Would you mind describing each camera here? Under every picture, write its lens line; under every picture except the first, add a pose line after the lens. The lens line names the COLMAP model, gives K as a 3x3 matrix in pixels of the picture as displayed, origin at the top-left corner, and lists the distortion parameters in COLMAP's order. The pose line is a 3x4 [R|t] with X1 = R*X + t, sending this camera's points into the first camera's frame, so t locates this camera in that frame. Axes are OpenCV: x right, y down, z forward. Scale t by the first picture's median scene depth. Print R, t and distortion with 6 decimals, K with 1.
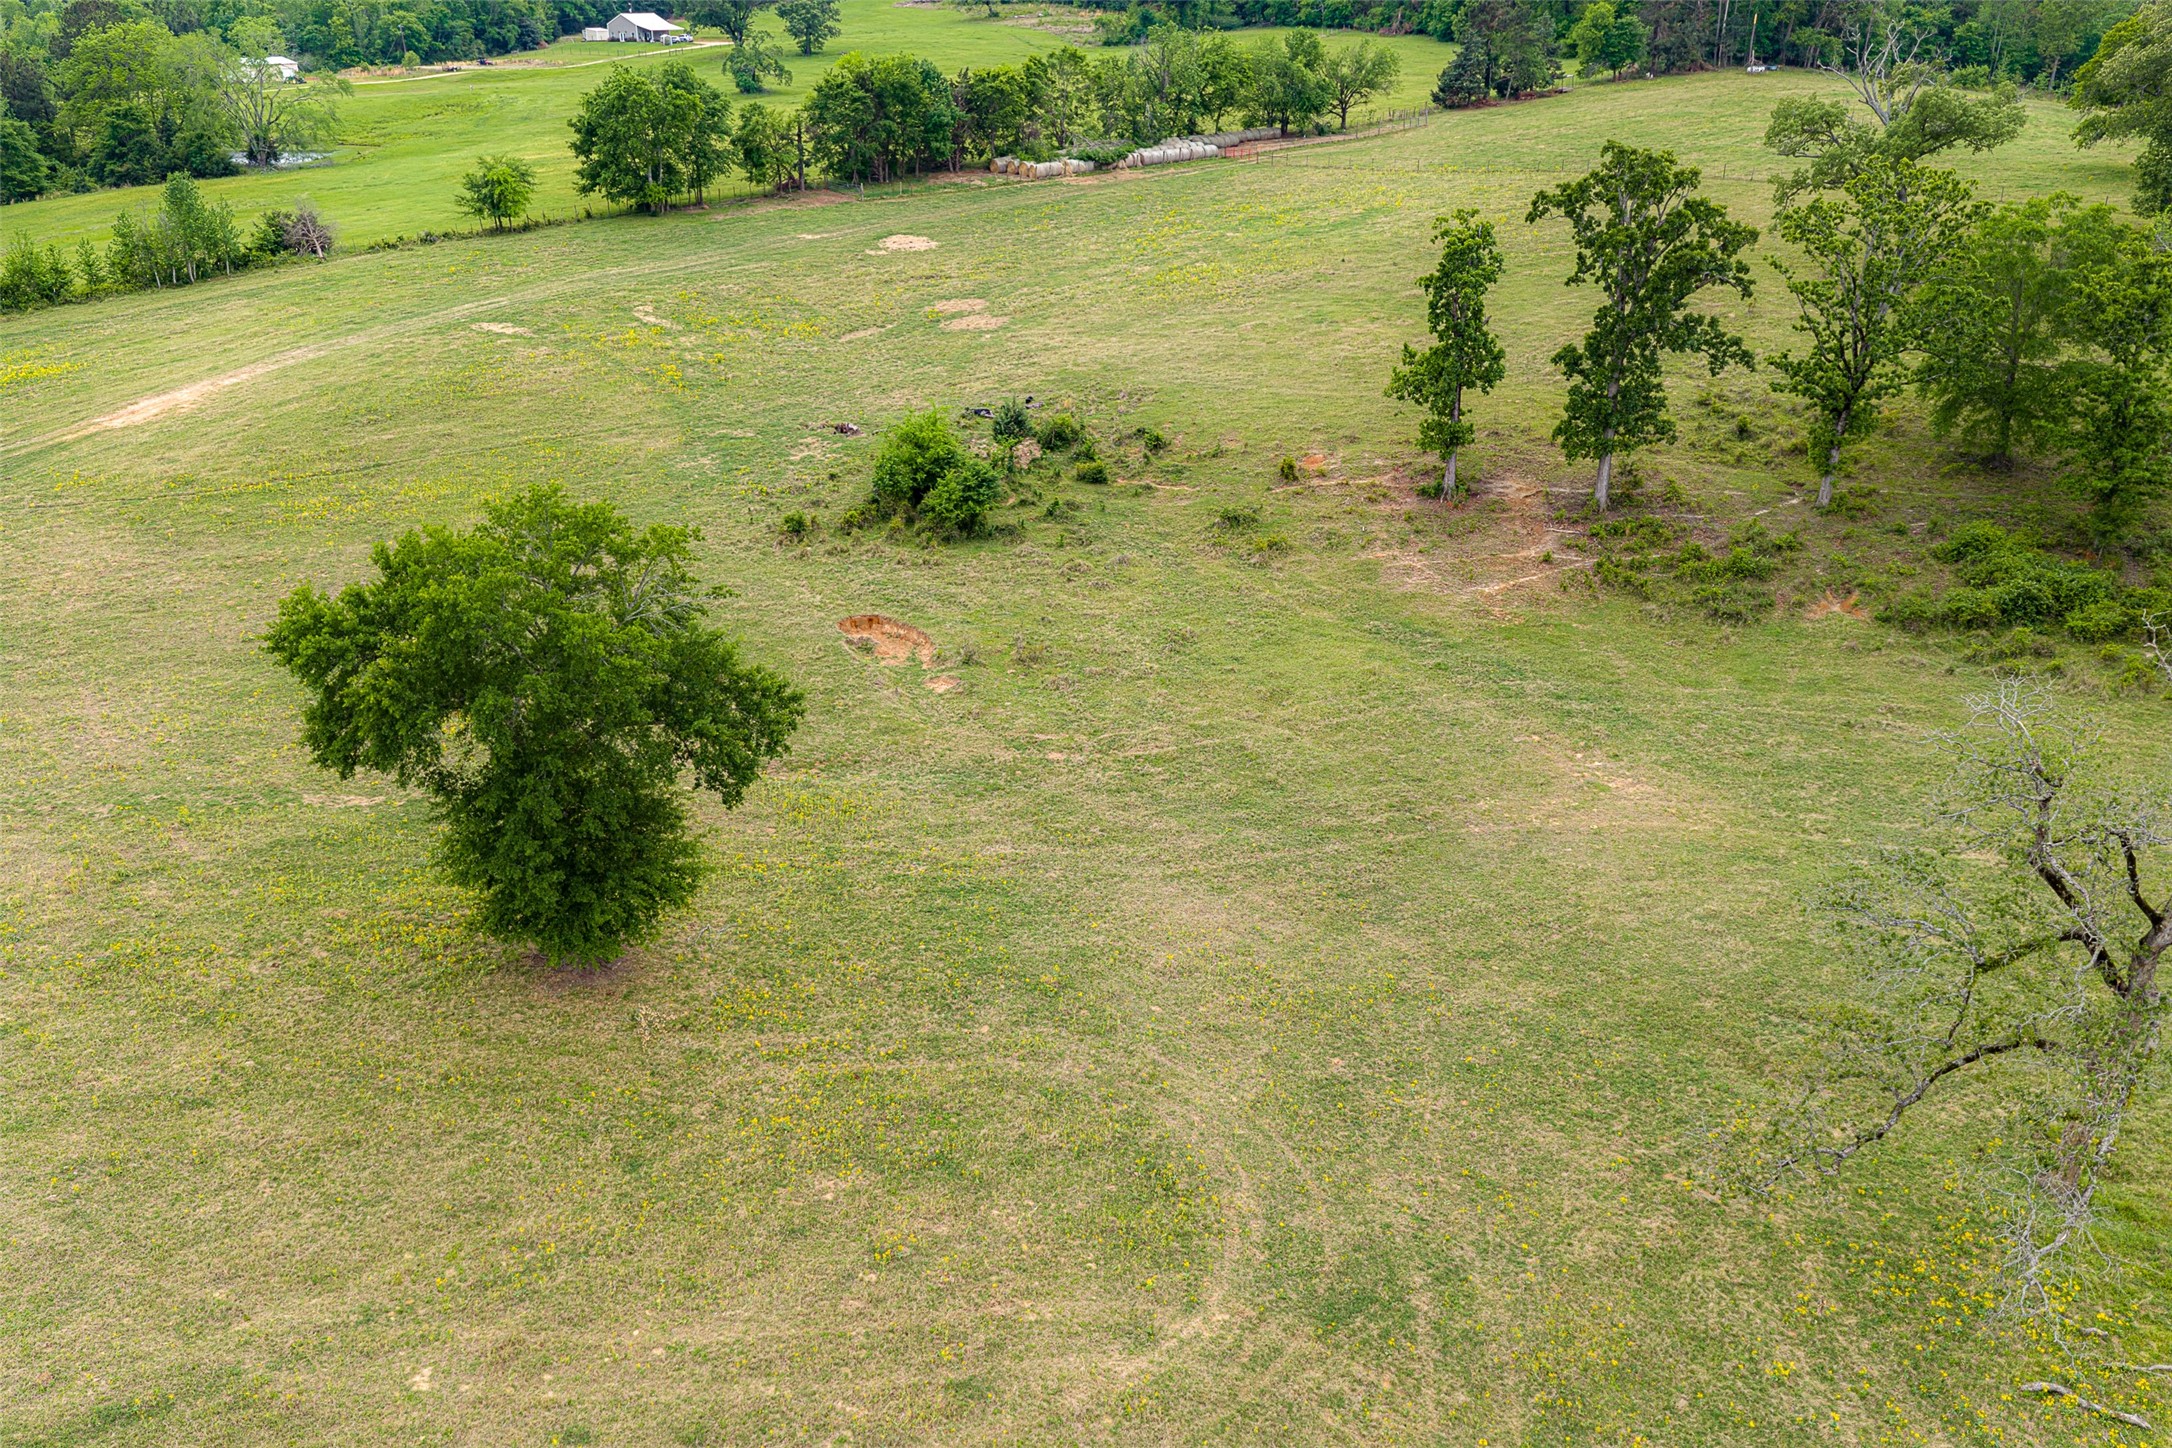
lens RADIAL K [[1765.3, 0, 1083.1], [0, 1765.3, 721.7], [0, 0, 1]] dist [-0.009433, -0.008180]
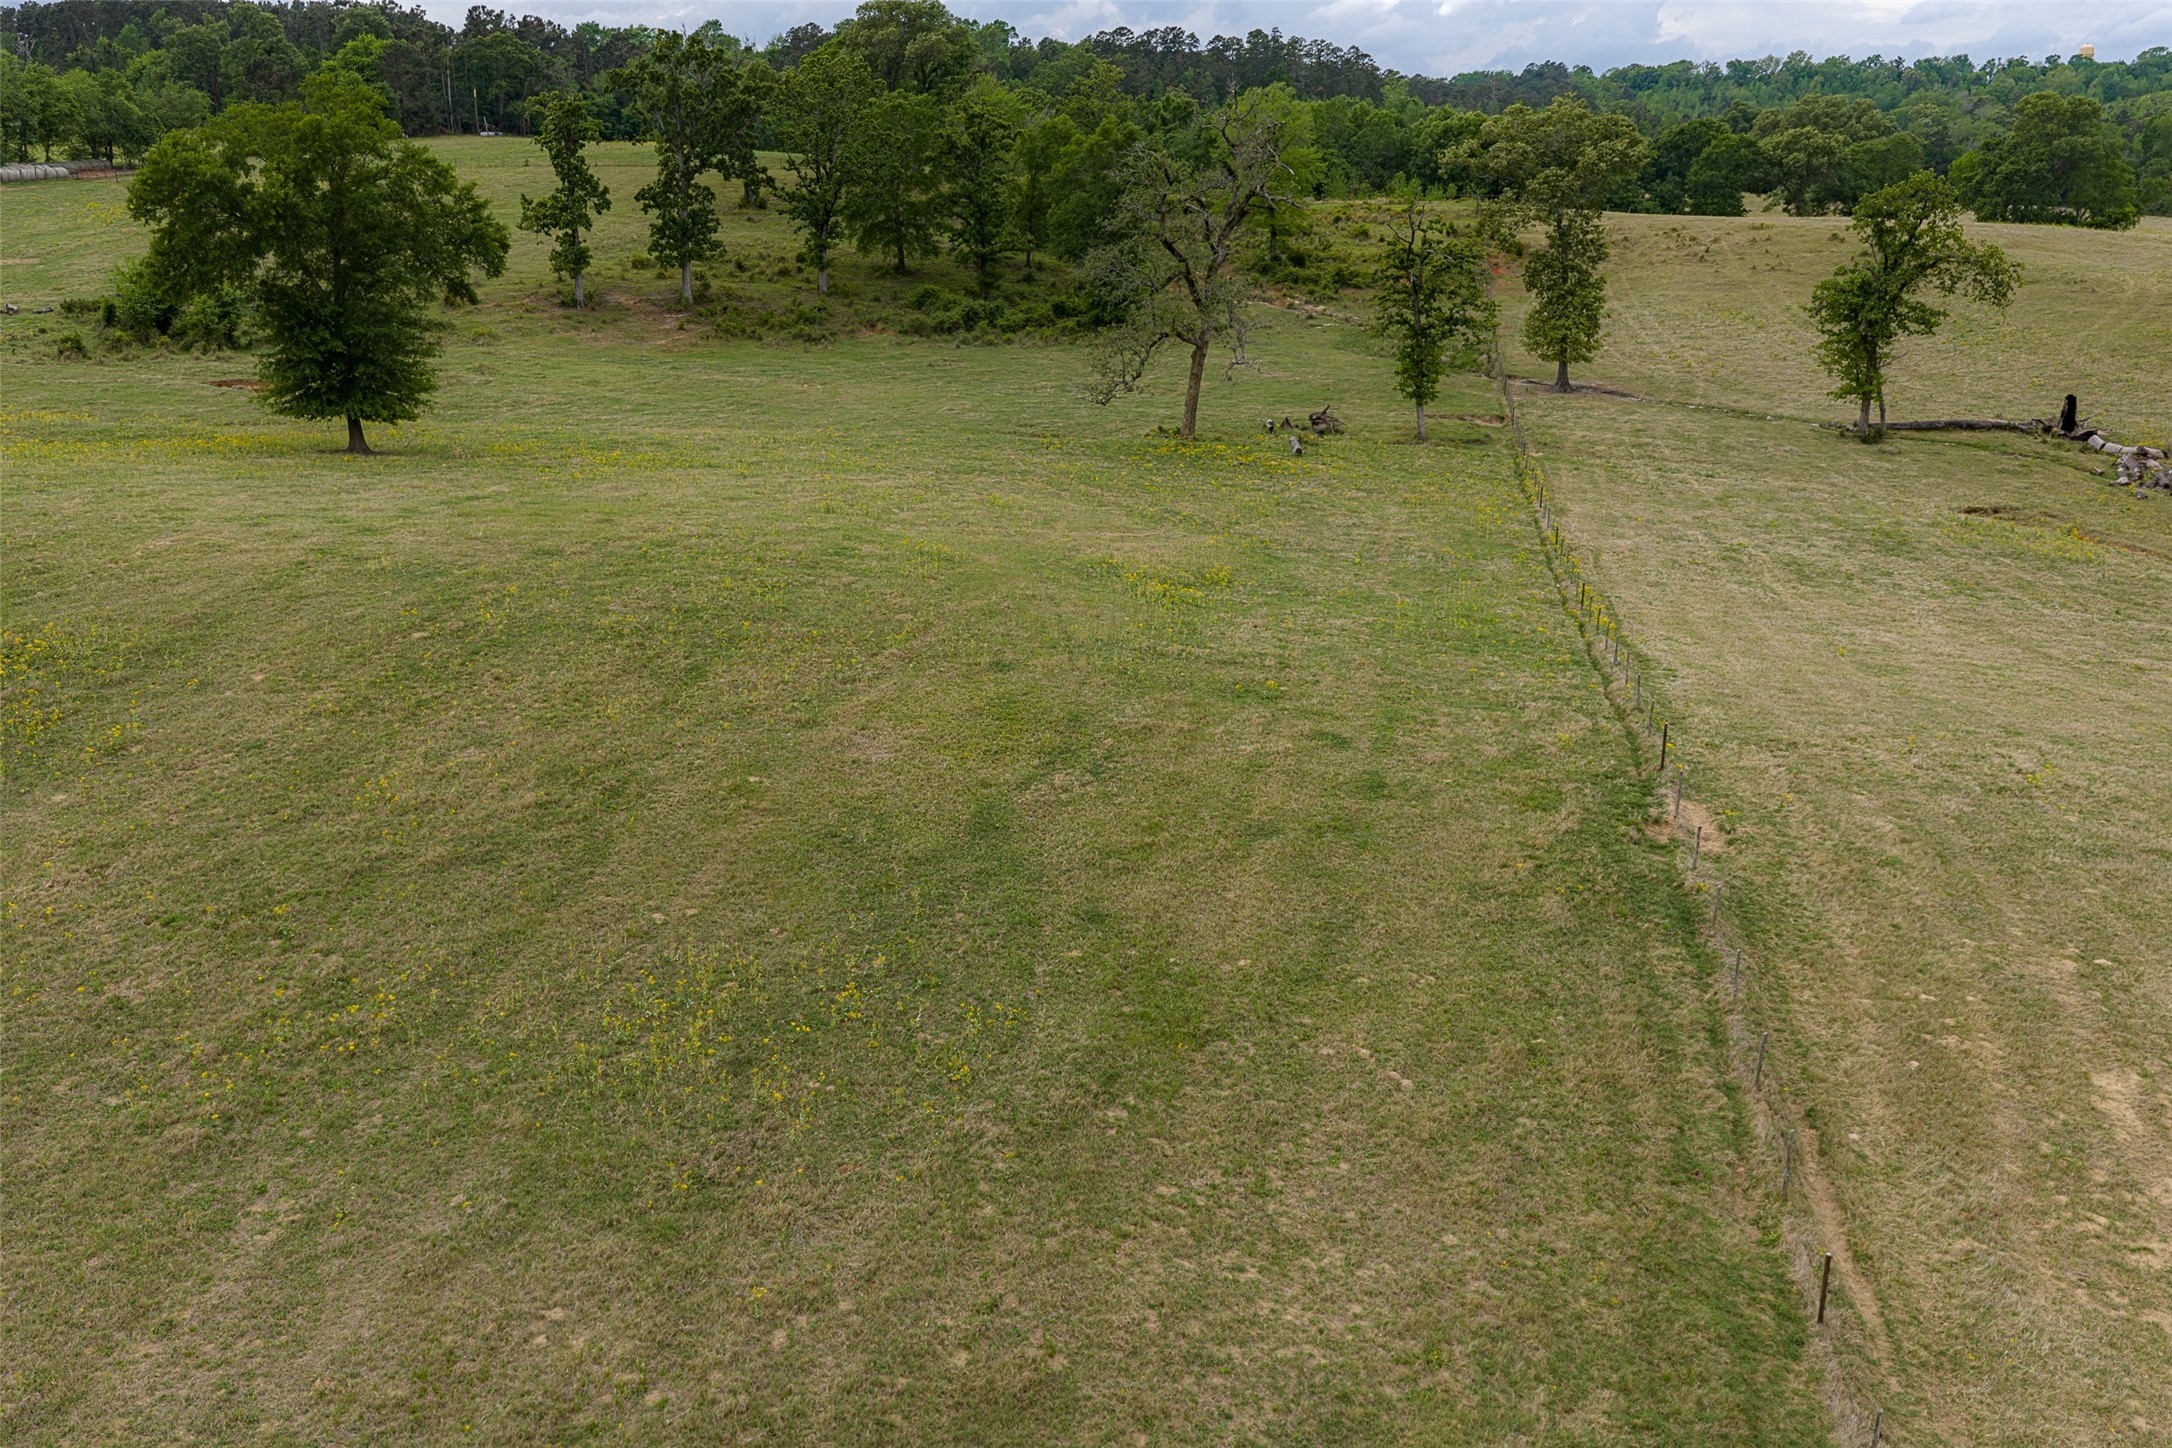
lens RADIAL K [[1765.3, 0, 1084.4], [0, 1765.3, 716.8], [0, 0, 1]] dist [-0.009433, -0.008180]
pose [[0.734474, -0.202568, 0.647699, -0.443740], [0.260028, 0.965575, 0.007118, 0.263901], [-0.626843, 0.163192, 0.761863, -0.197320]]
